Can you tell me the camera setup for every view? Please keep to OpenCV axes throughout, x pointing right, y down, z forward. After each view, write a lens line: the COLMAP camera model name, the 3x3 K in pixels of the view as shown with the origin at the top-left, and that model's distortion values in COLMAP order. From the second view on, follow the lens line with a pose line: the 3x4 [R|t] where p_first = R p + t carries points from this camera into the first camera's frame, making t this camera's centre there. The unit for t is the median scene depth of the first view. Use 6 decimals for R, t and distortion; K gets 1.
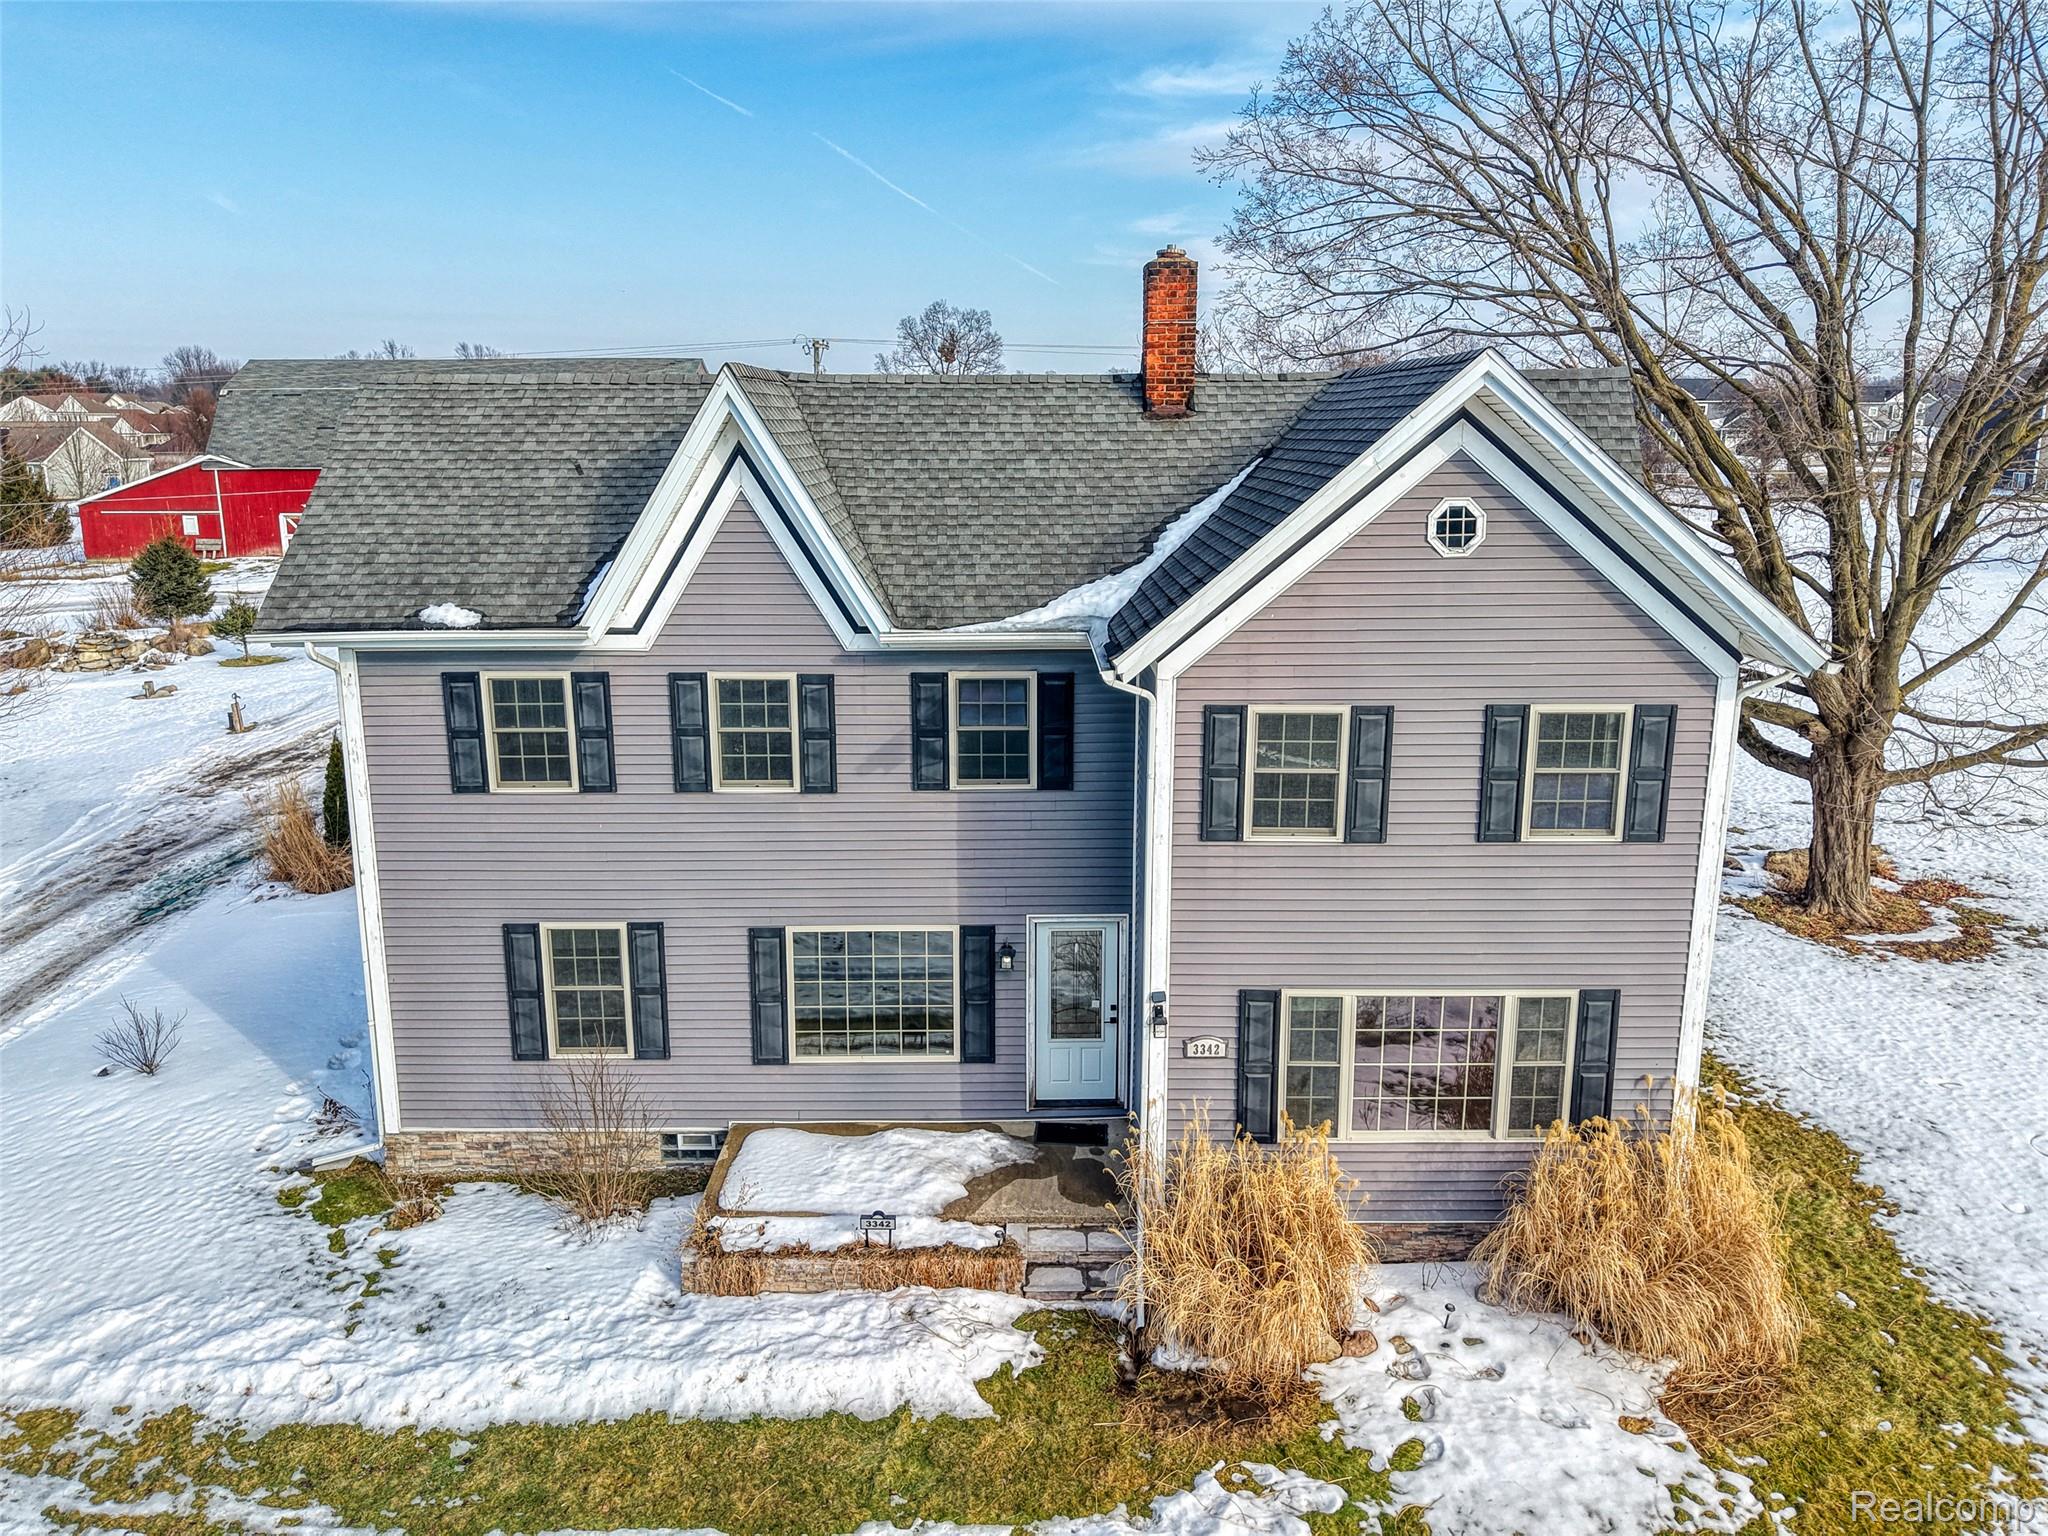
lens RADIAL K [[1418.0, 0, 1025.1], [0, 1418.0, 719.8], [0, 0, 1]] dist [0.009856, -0.002403]
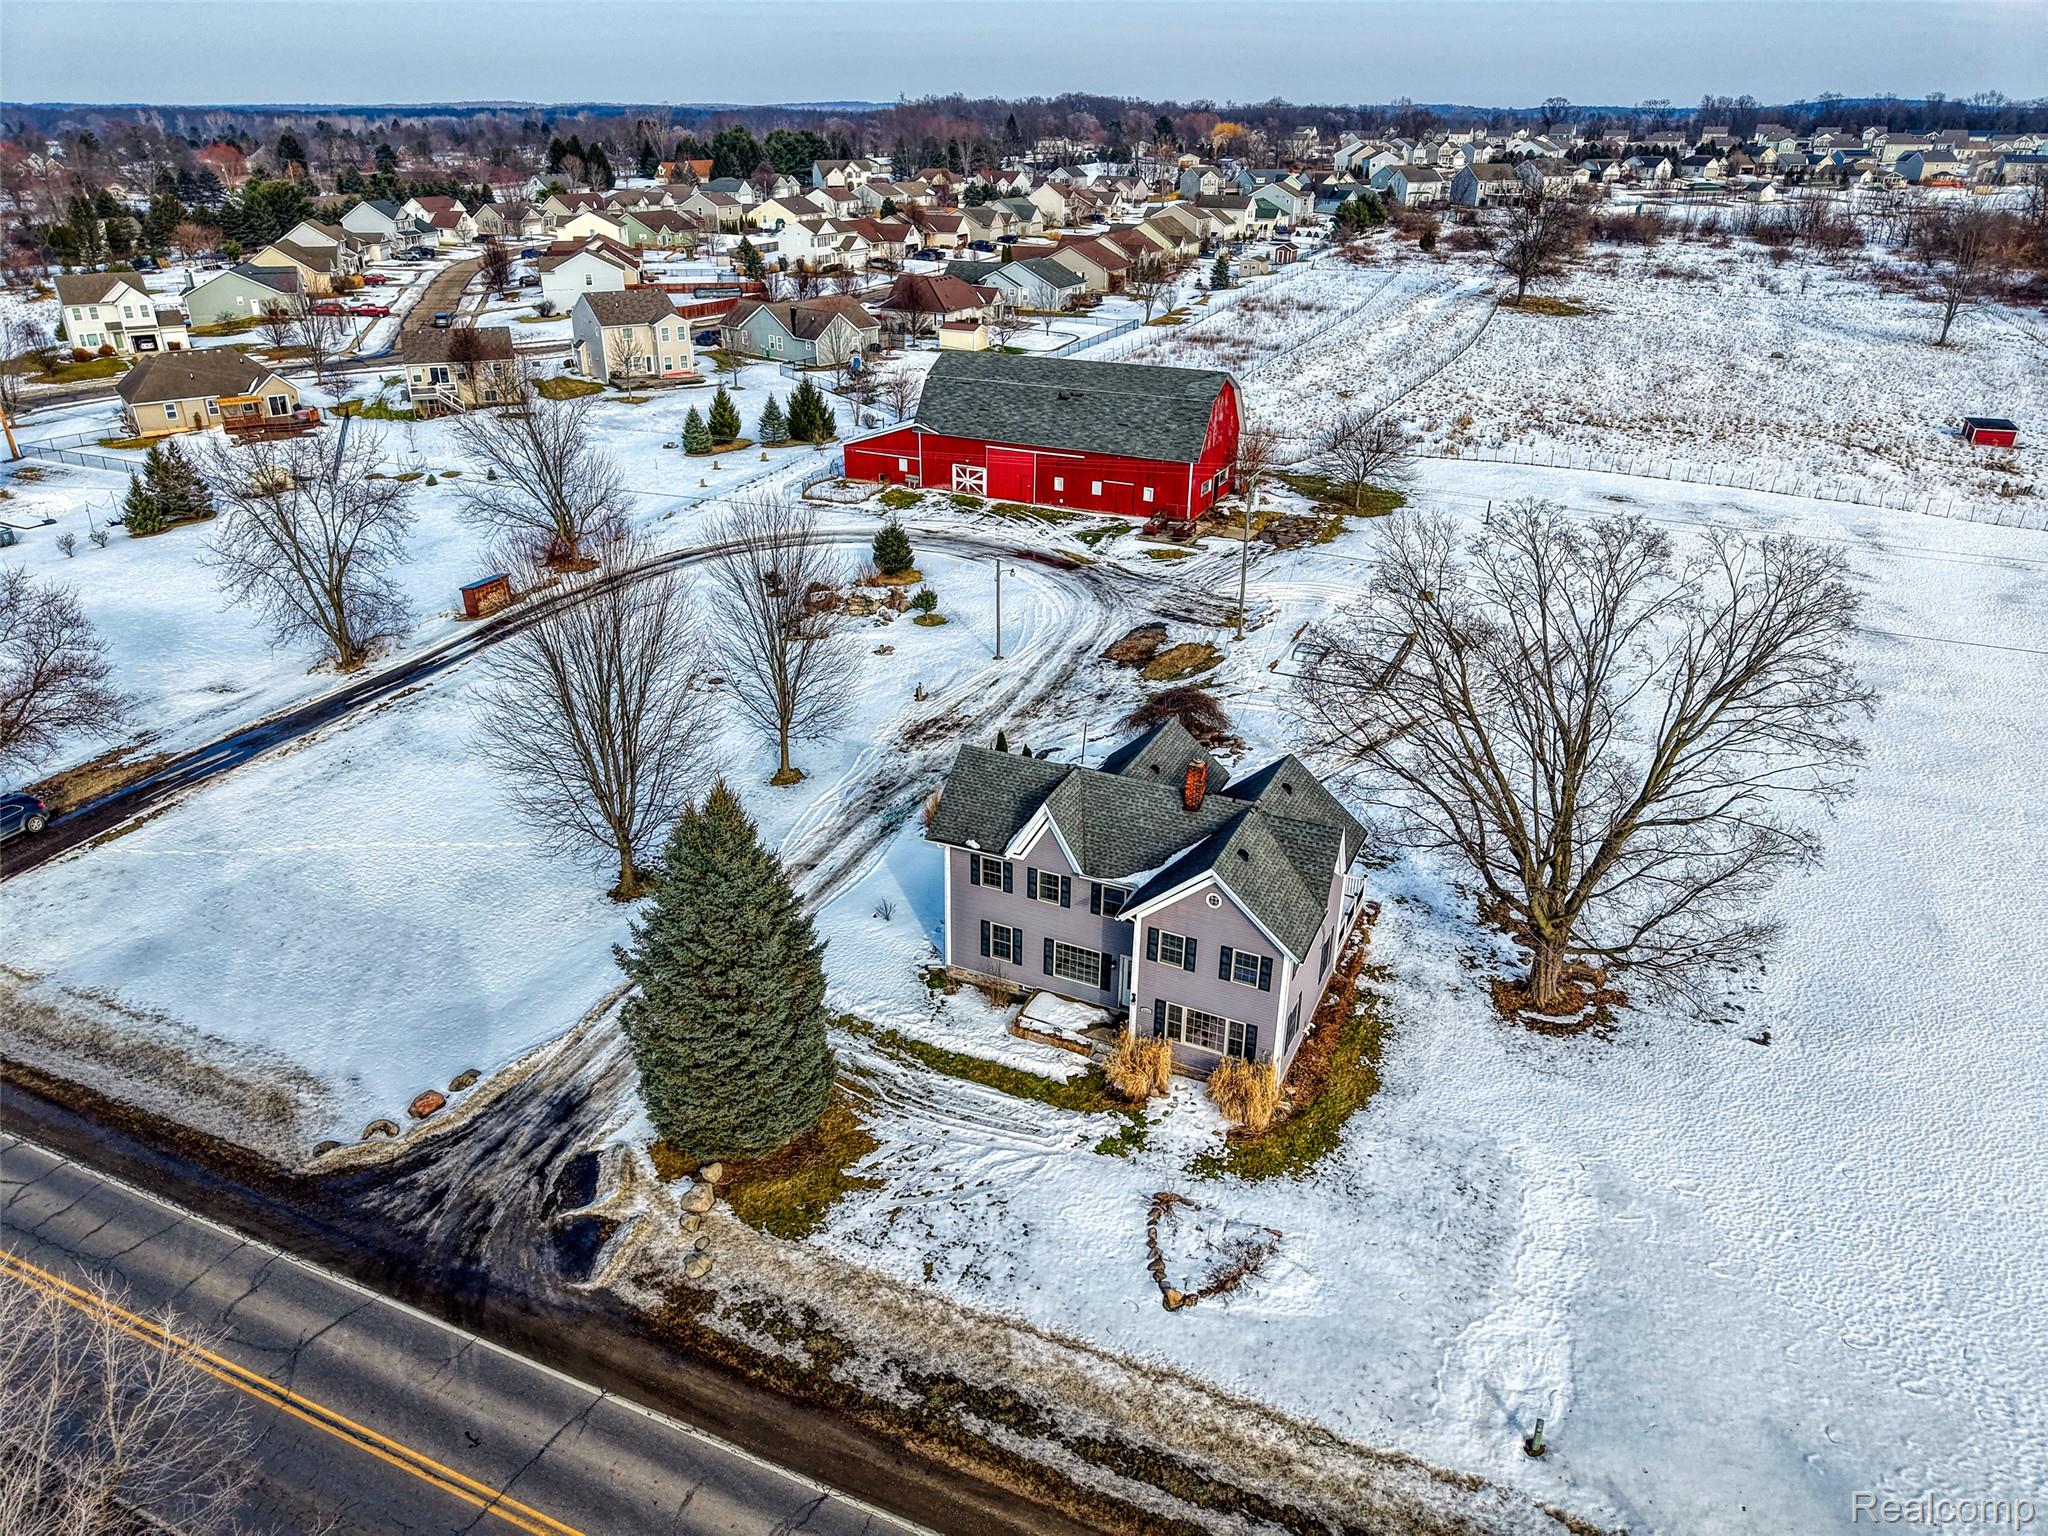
lens RADIAL K [[1345.2, 0, 1008.7], [0, 1345.2, 727.0], [0, 0, 1]] dist [0.010632, -0.007334]
pose [[0.900220, 0.179286, -0.396812, 1.028817], [-0.090484, 0.968432, 0.232277, -1.214675], [0.425929, -0.173195, 0.888025, -2.036796]]
